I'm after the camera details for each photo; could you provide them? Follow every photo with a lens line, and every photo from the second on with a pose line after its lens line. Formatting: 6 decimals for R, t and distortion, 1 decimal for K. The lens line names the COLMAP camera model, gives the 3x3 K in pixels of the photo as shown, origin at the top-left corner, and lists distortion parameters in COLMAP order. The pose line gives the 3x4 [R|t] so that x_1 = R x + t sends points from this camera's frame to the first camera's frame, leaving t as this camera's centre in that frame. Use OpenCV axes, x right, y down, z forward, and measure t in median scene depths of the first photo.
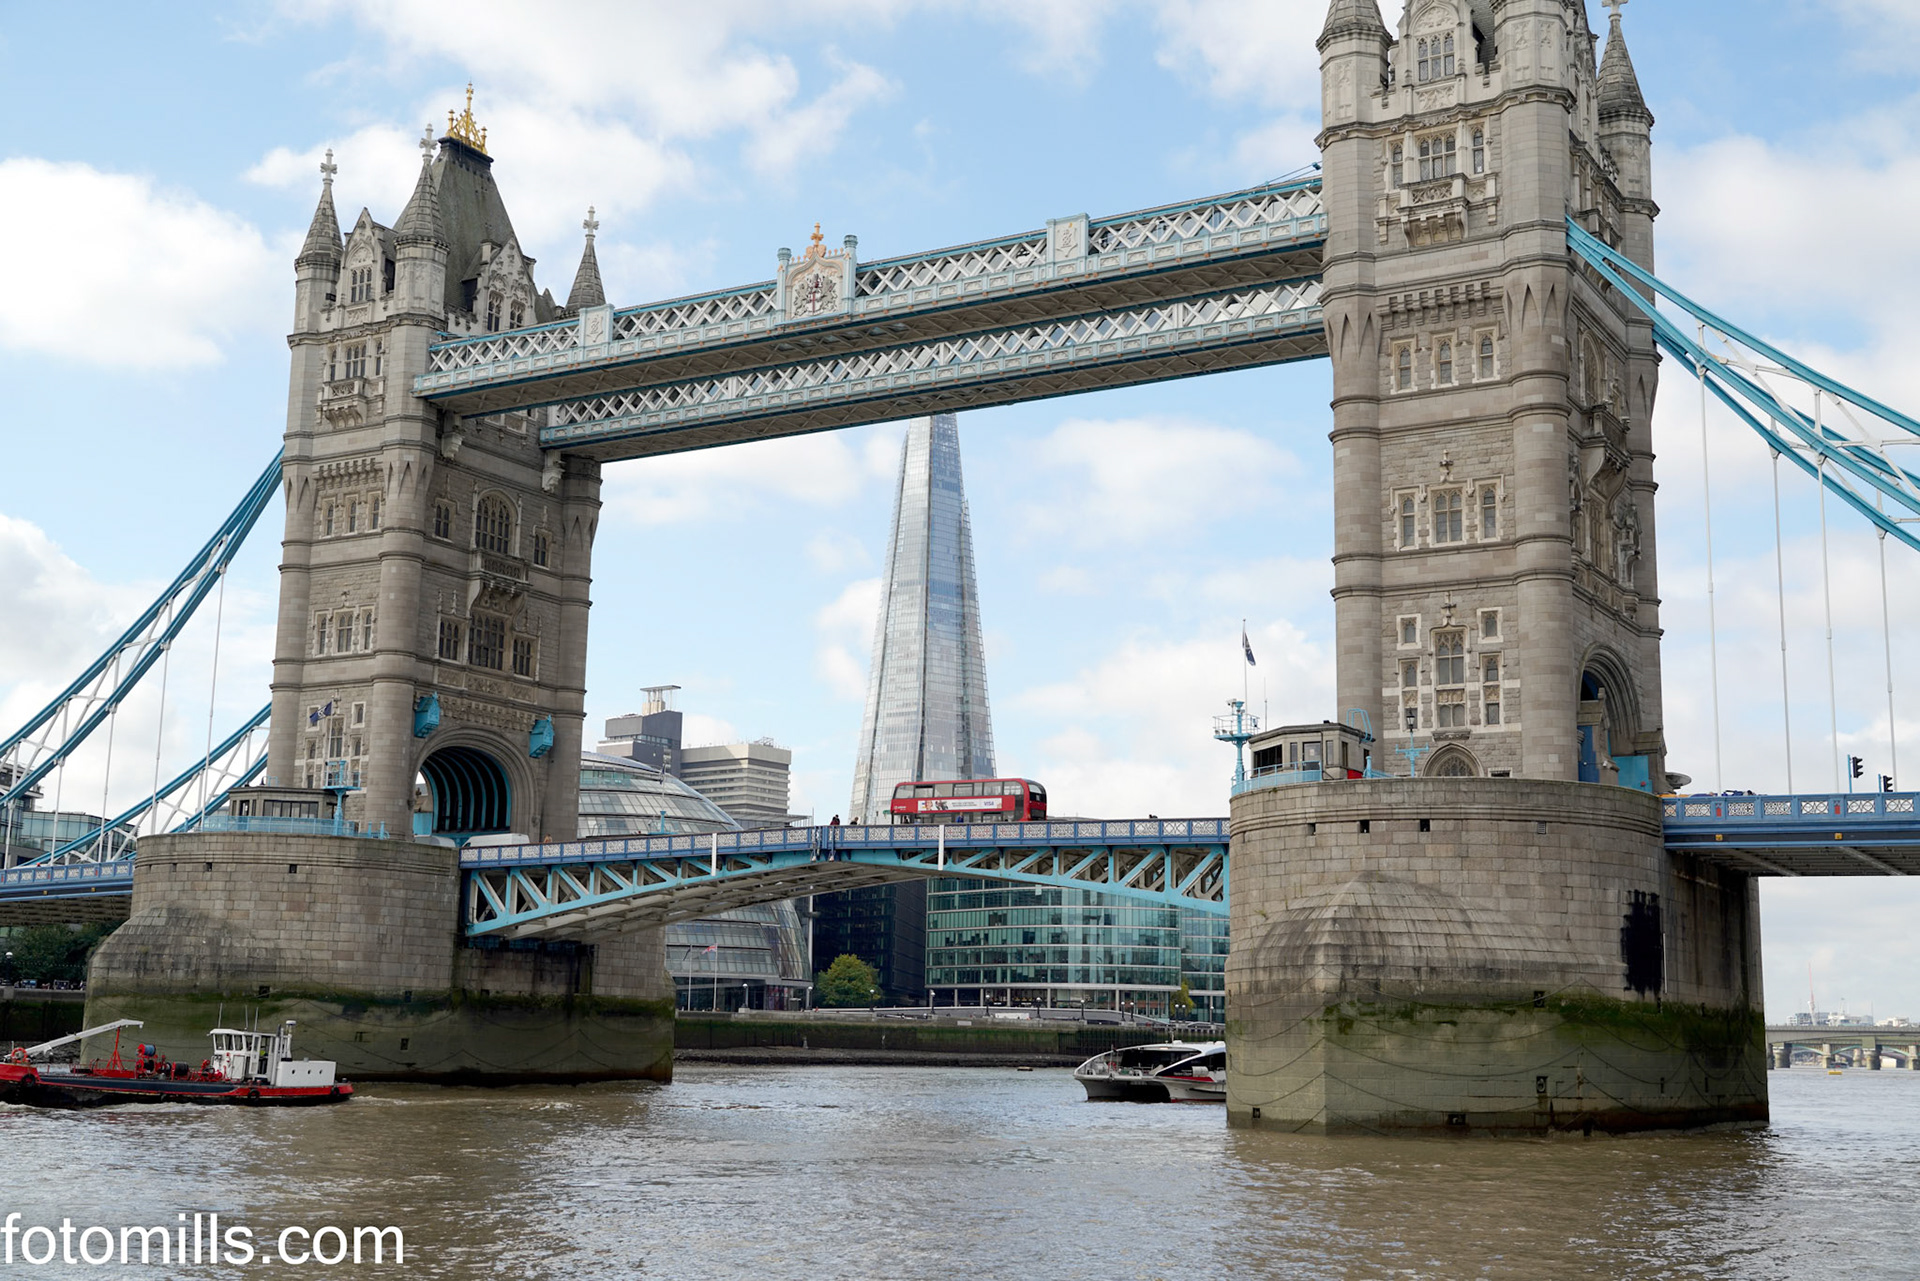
lens RADIAL K [[2035.3, 0, 960.7], [0, 2035.3, 664.0], [0, 0, 1]] dist [0.054036, 0.009480]
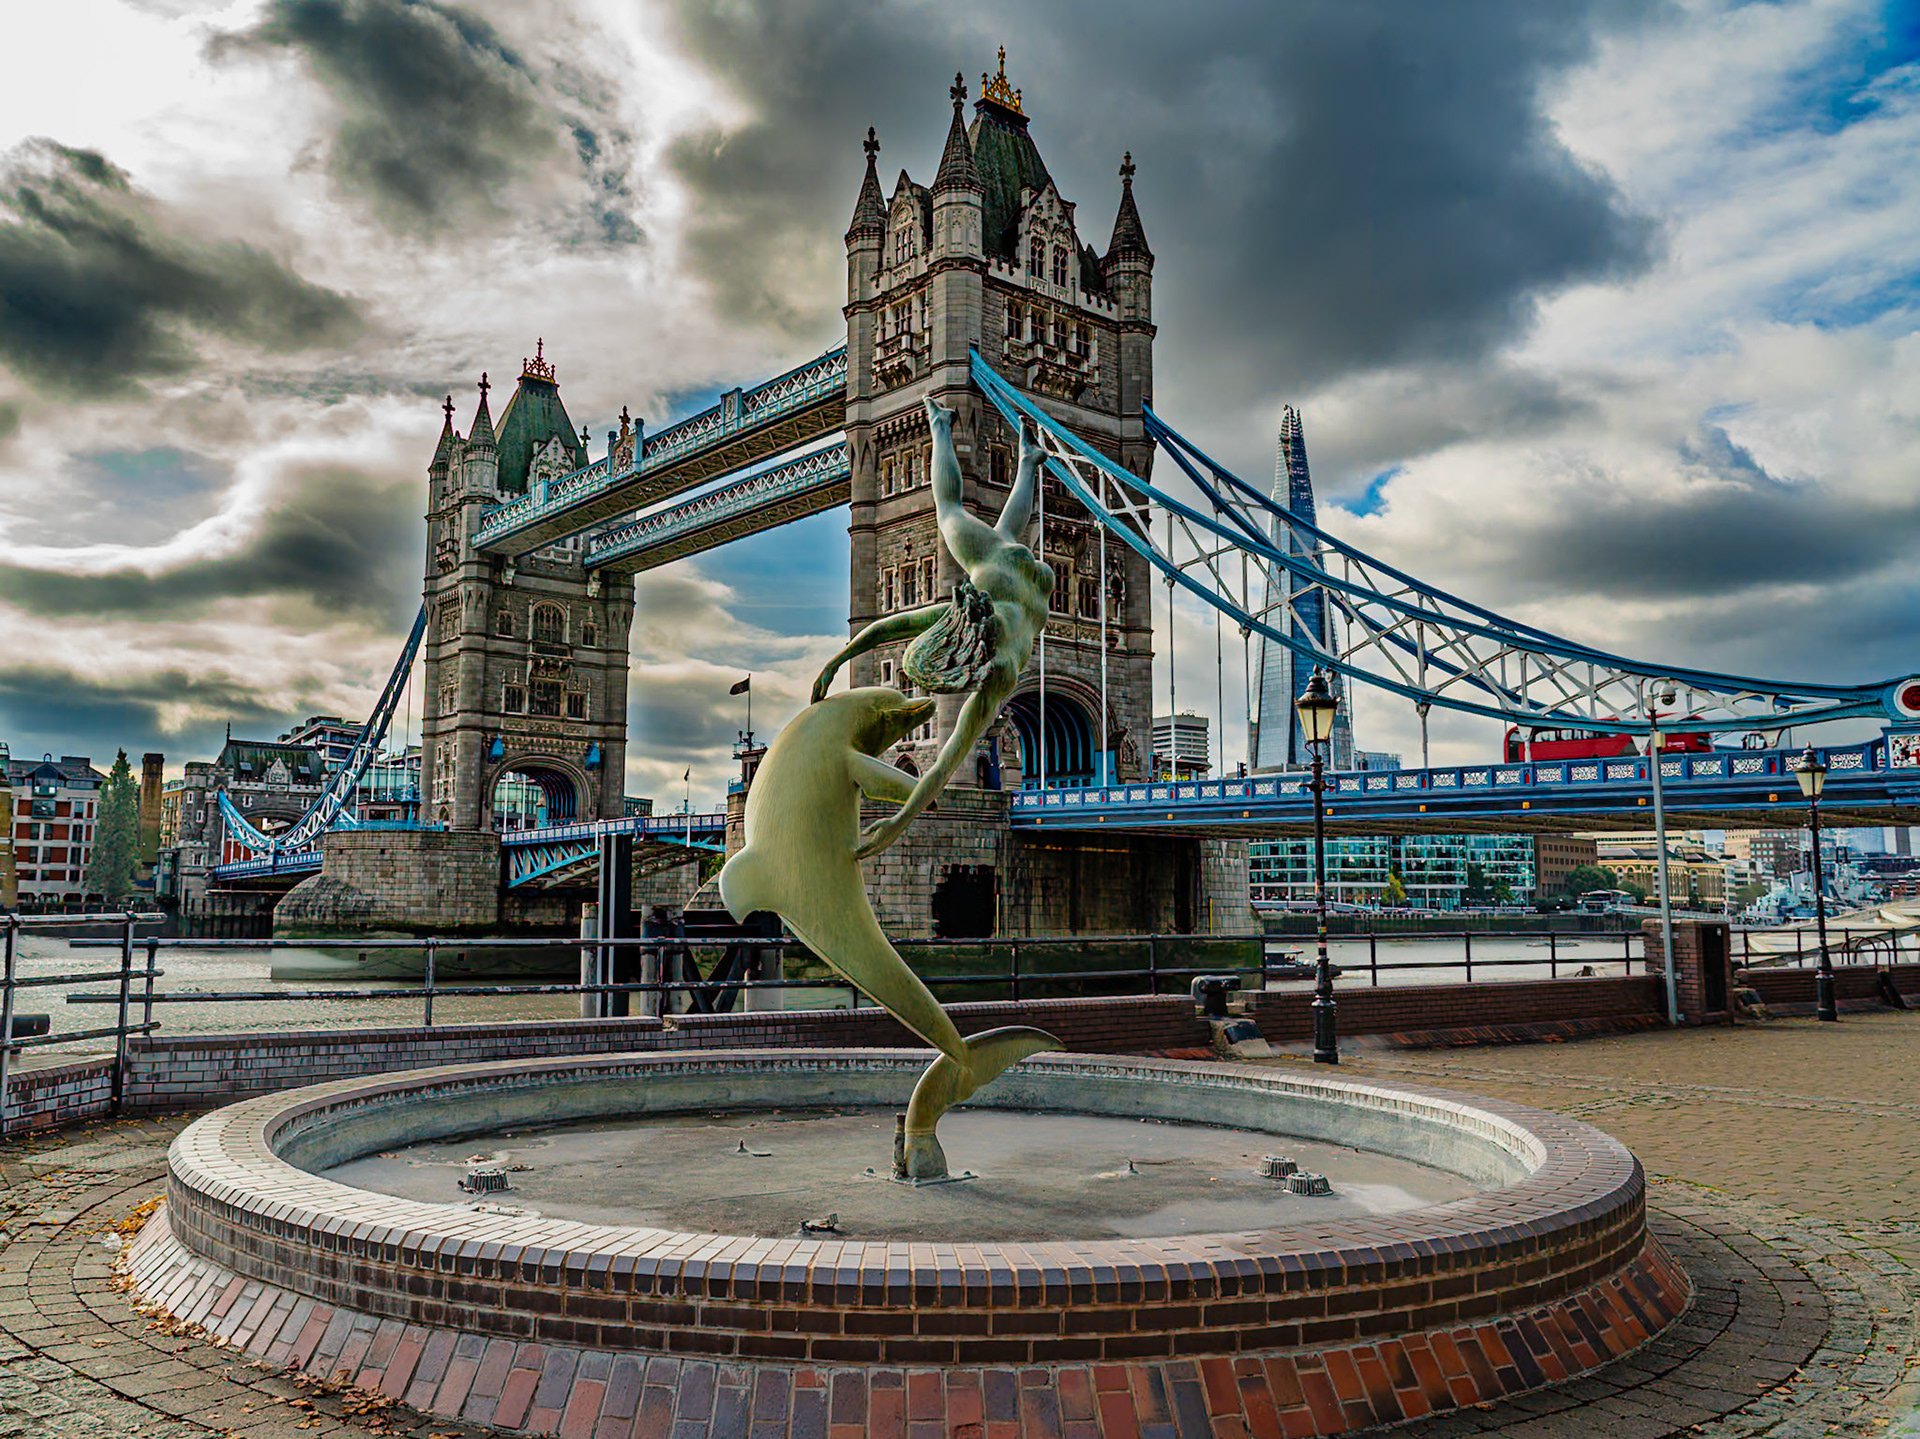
lens RADIAL K [[1386.5, 0, 960.0], [0, 1386.5, 719.5], [0, 0, 1]] dist [-0.003961, -0.000387]
pose [[0.943906, -0.053907, -0.325784, 0.448865], [0.068862, 0.997028, 0.034539, -0.010554], [0.322954, -0.055036, 0.944813, 0.107062]]
